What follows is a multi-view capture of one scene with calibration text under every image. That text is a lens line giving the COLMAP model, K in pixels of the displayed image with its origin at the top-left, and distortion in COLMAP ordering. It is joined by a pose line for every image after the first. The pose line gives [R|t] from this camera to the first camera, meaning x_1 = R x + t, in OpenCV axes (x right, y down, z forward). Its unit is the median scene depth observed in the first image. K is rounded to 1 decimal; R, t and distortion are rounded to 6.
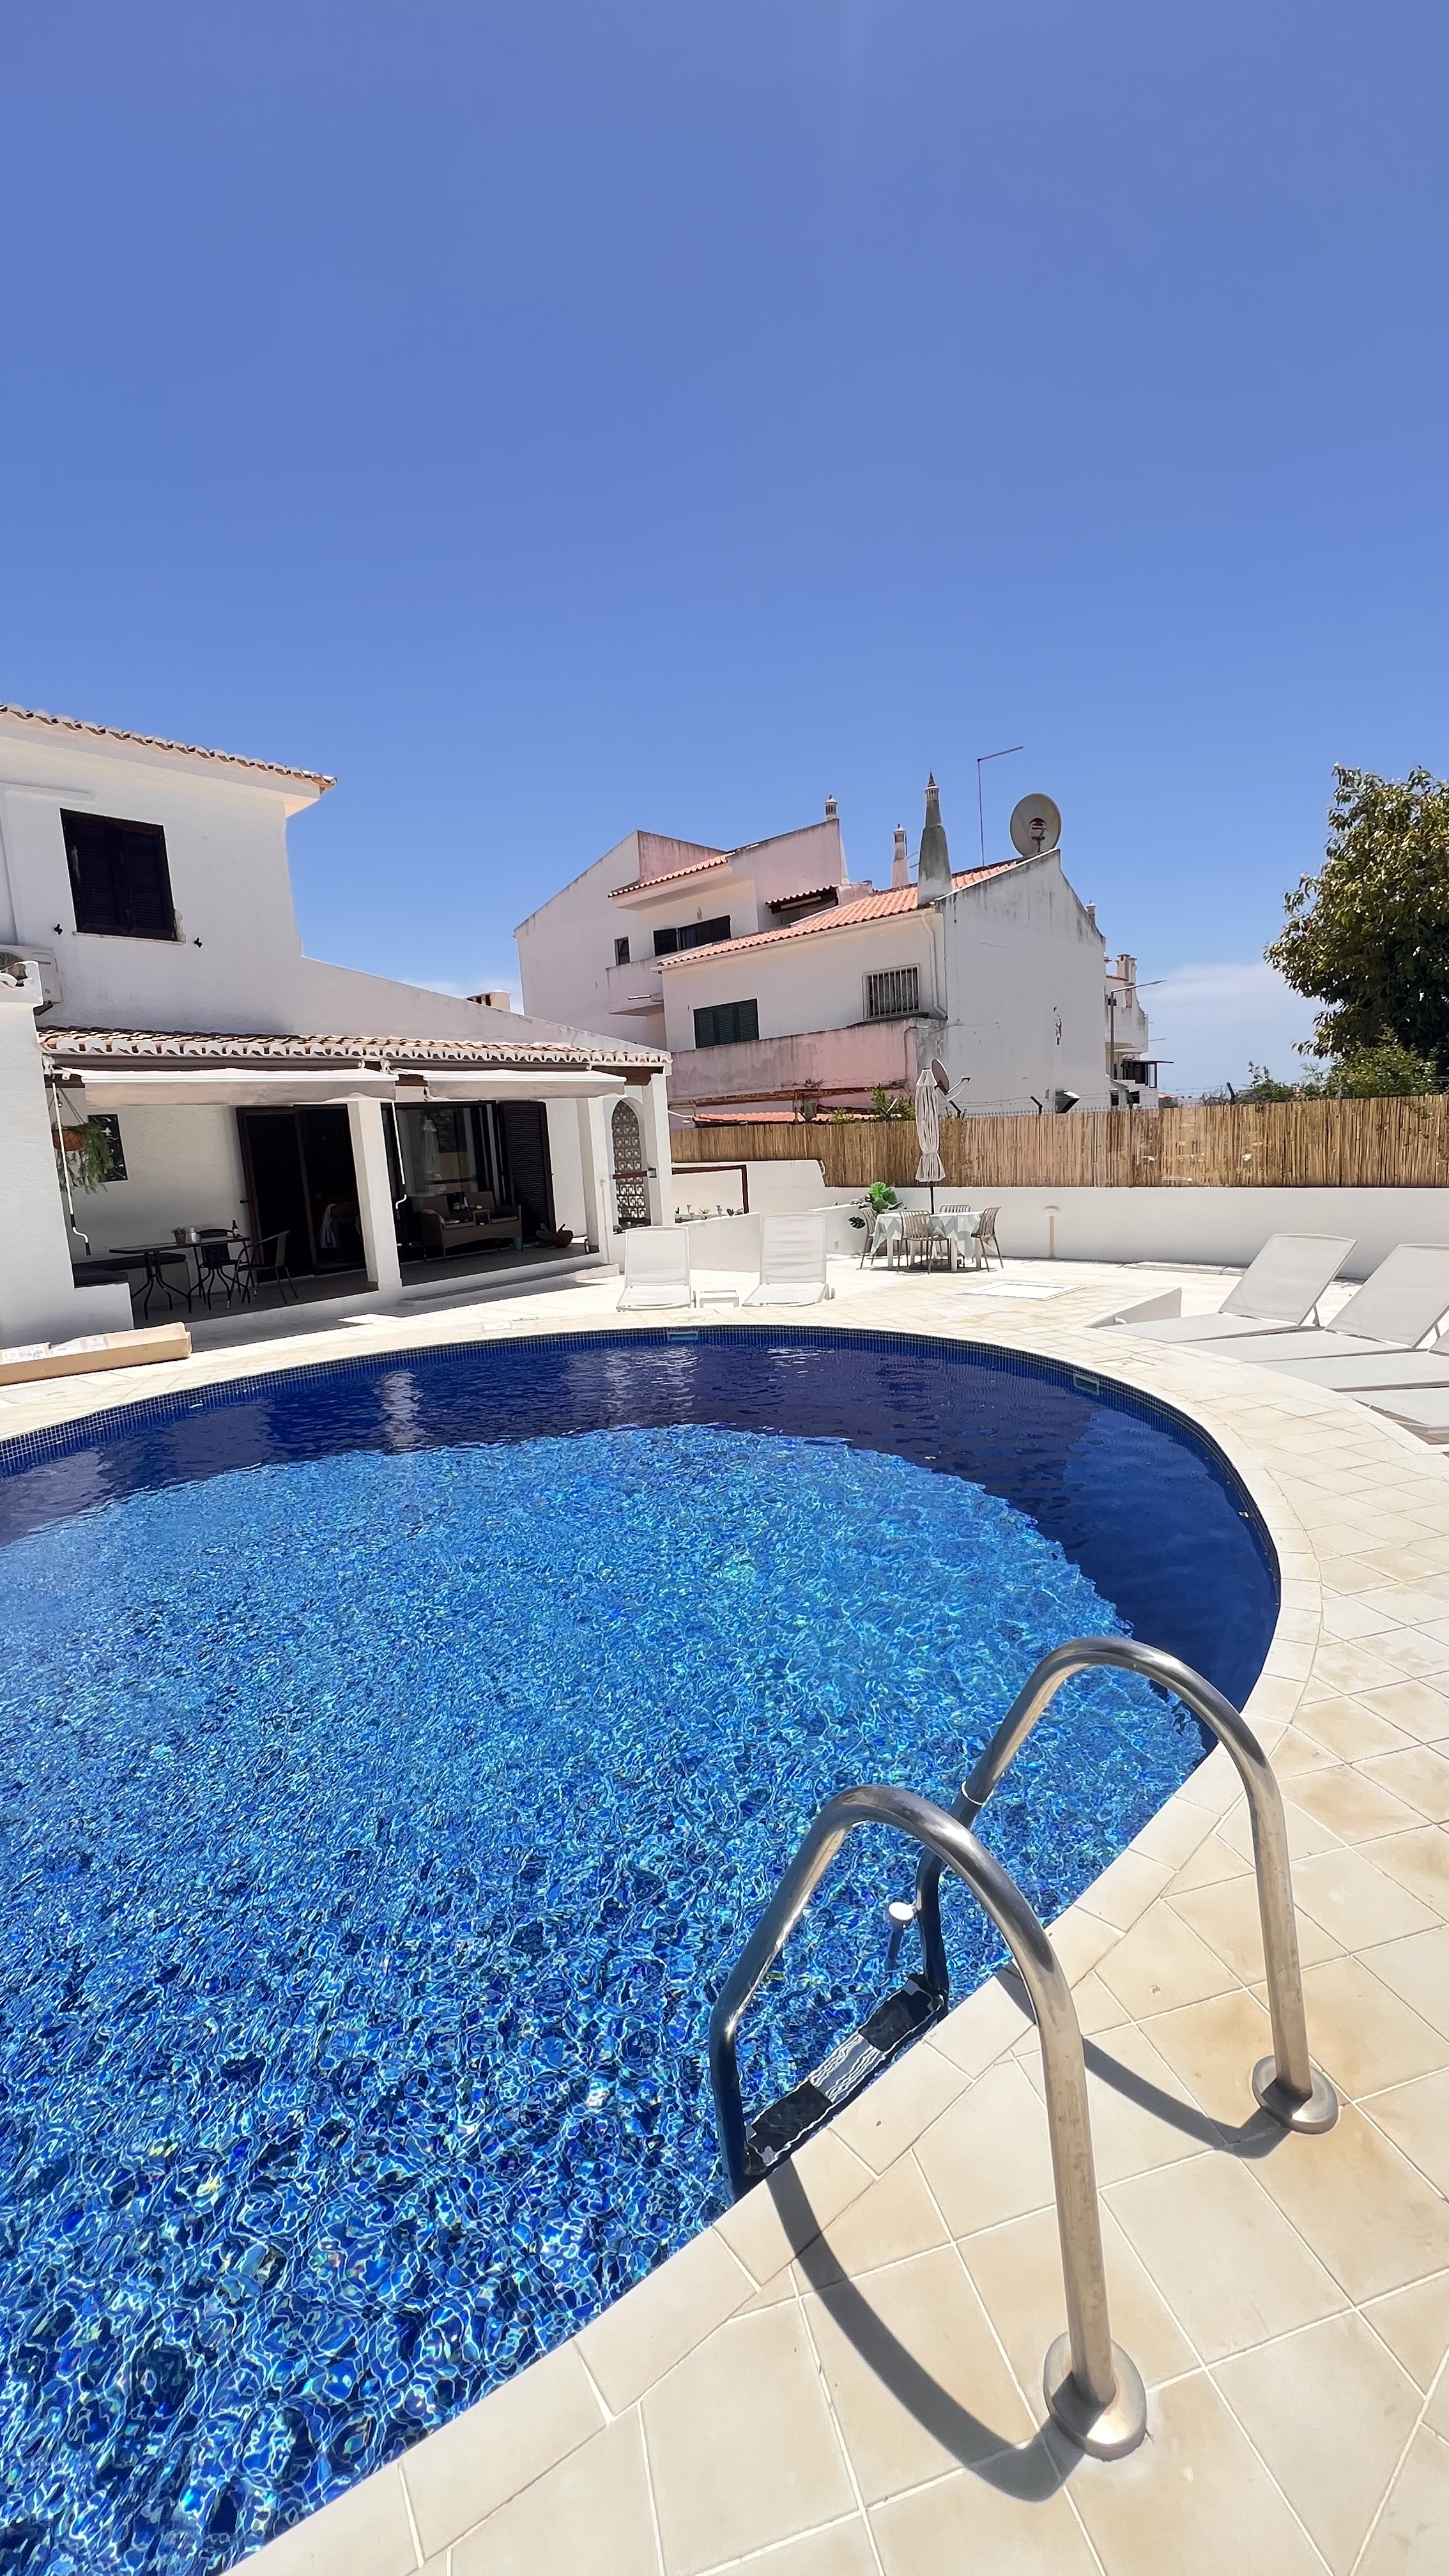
lens RADIAL K [[1026.0, 0, 724.5], [0, 1026.0, 1288.0], [0, 0, 1]] dist [0.000048, -0.000003]
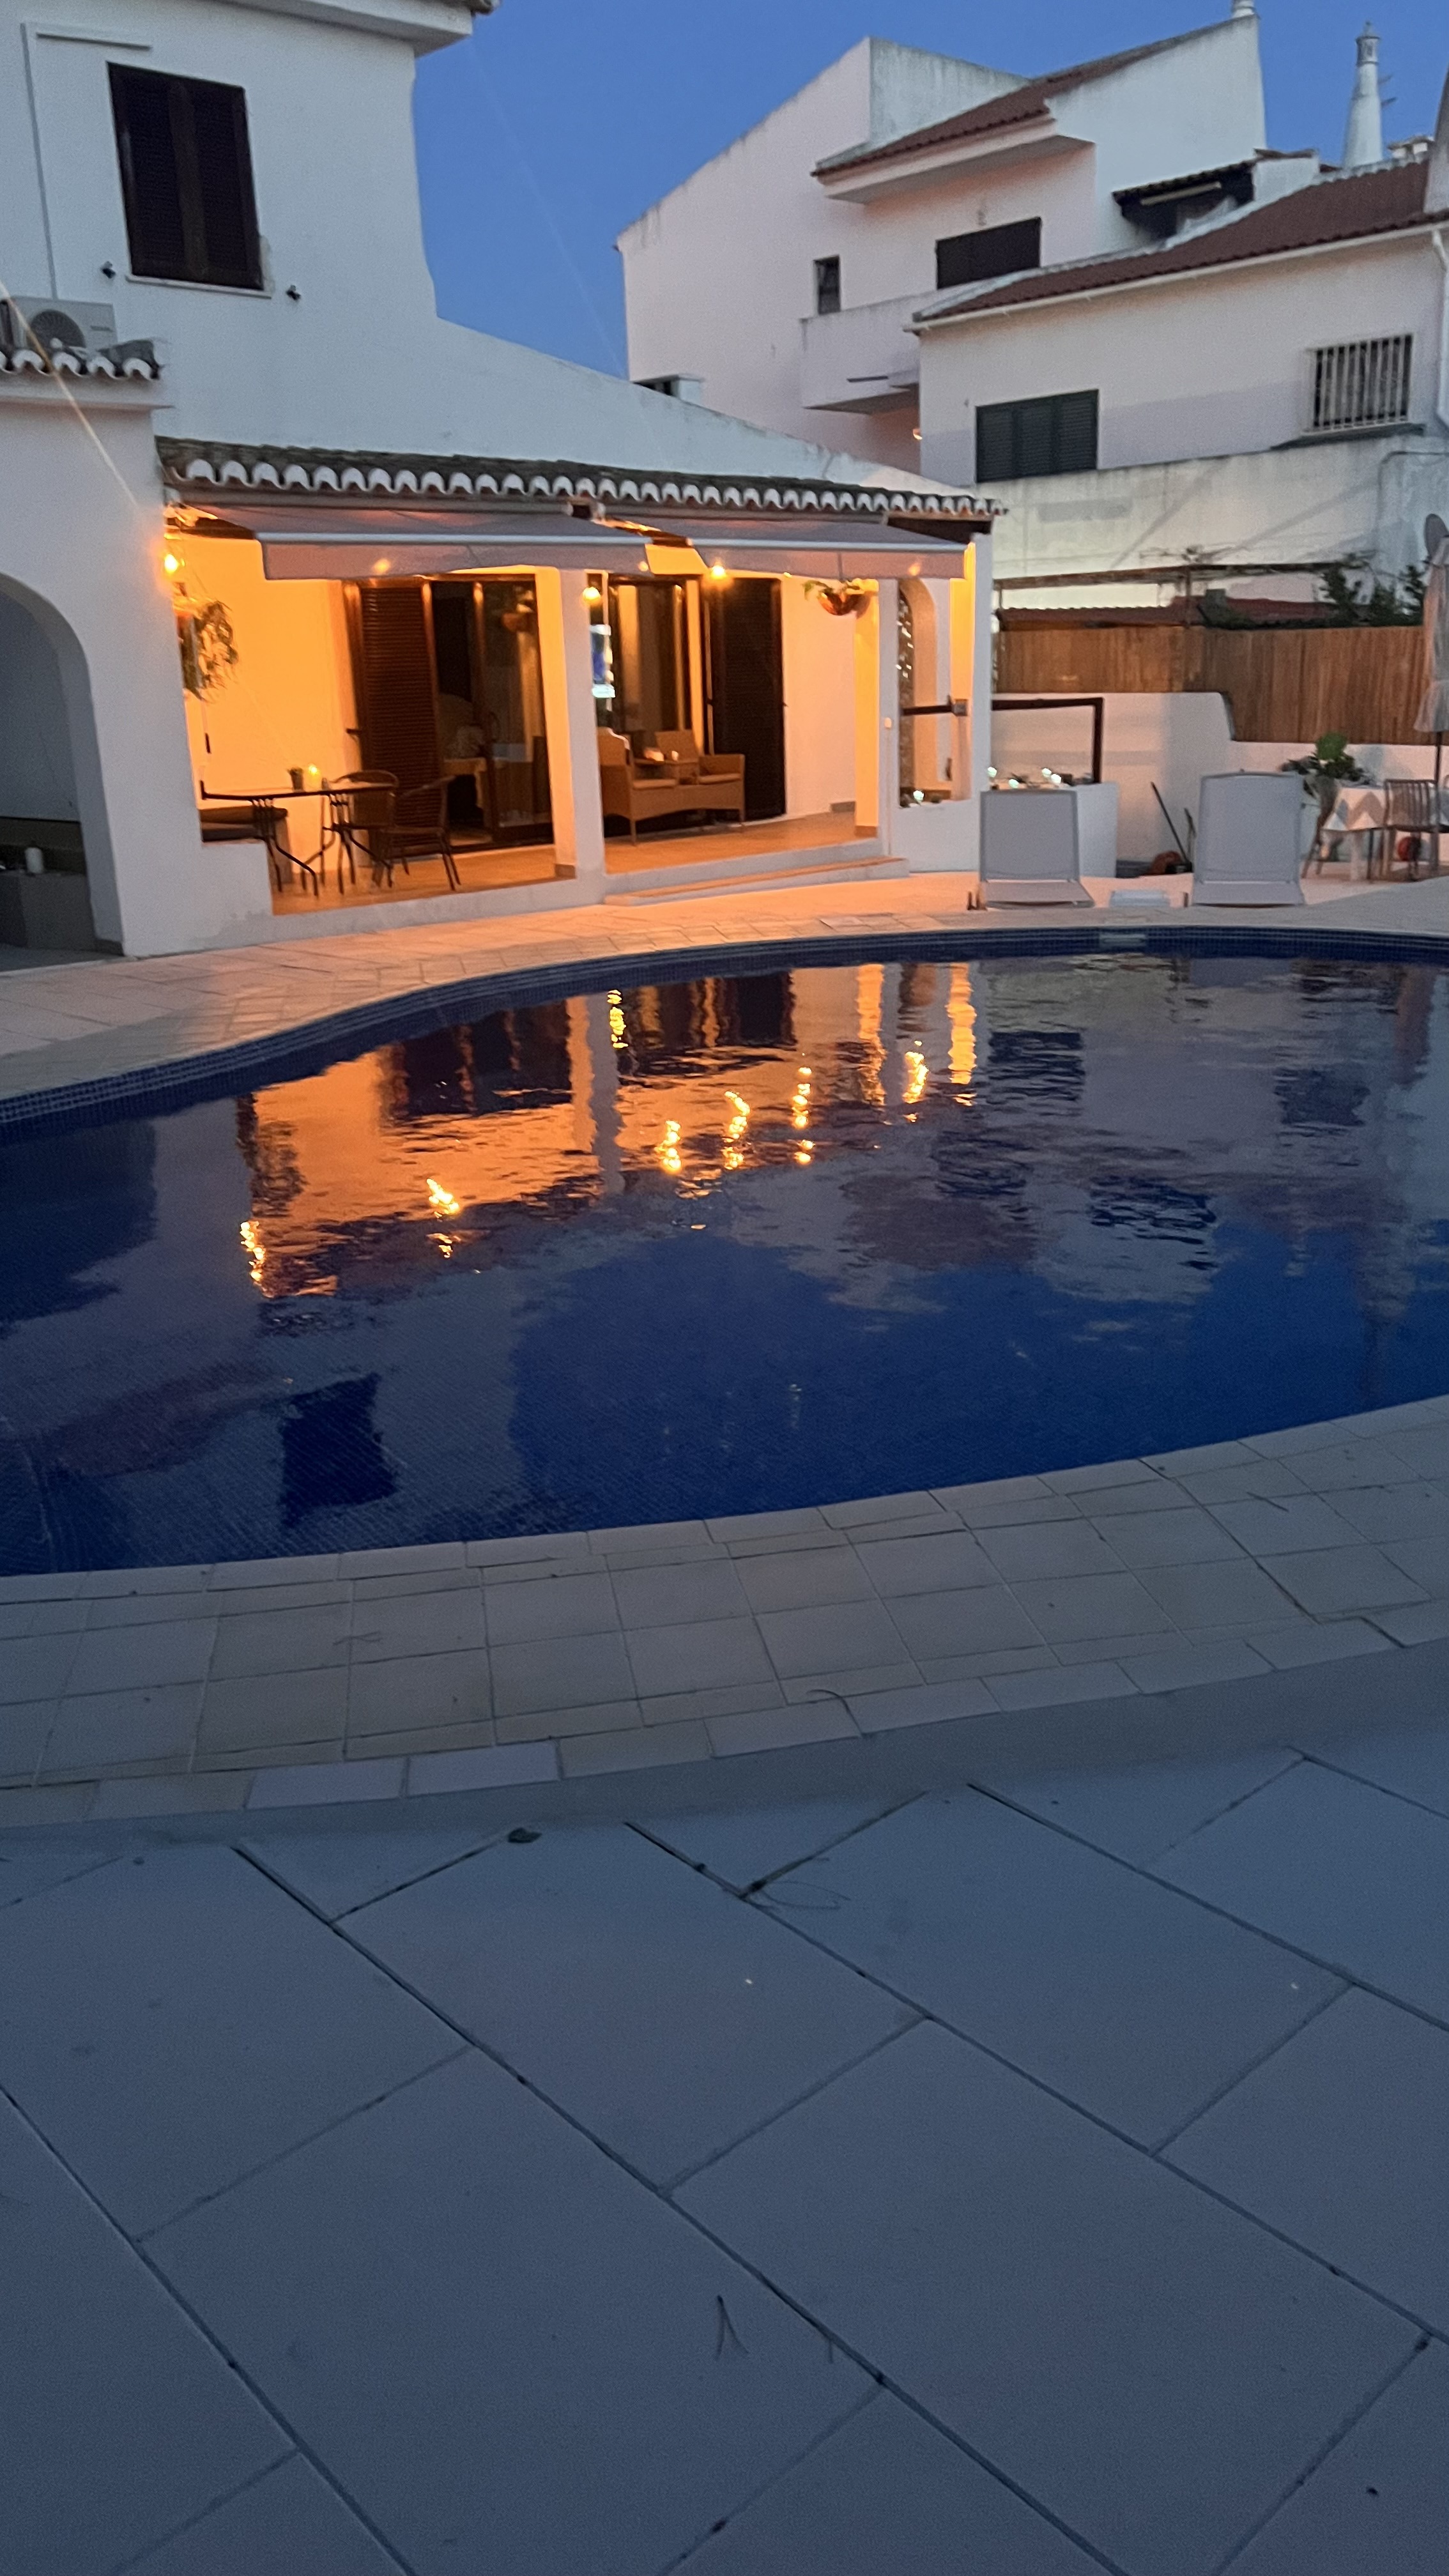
lens RADIAL K [[1977.8, 0, 724.5], [0, 1977.8, 1288.0], [0, 0, 1]] dist [0.025637, -0.000364]
pose [[0.997287, 0.046114, -0.057381, -0.115357], [-0.036076, 0.985619, 0.165087, 0.033674], [0.064169, -0.162569, 0.984608, -0.193645]]
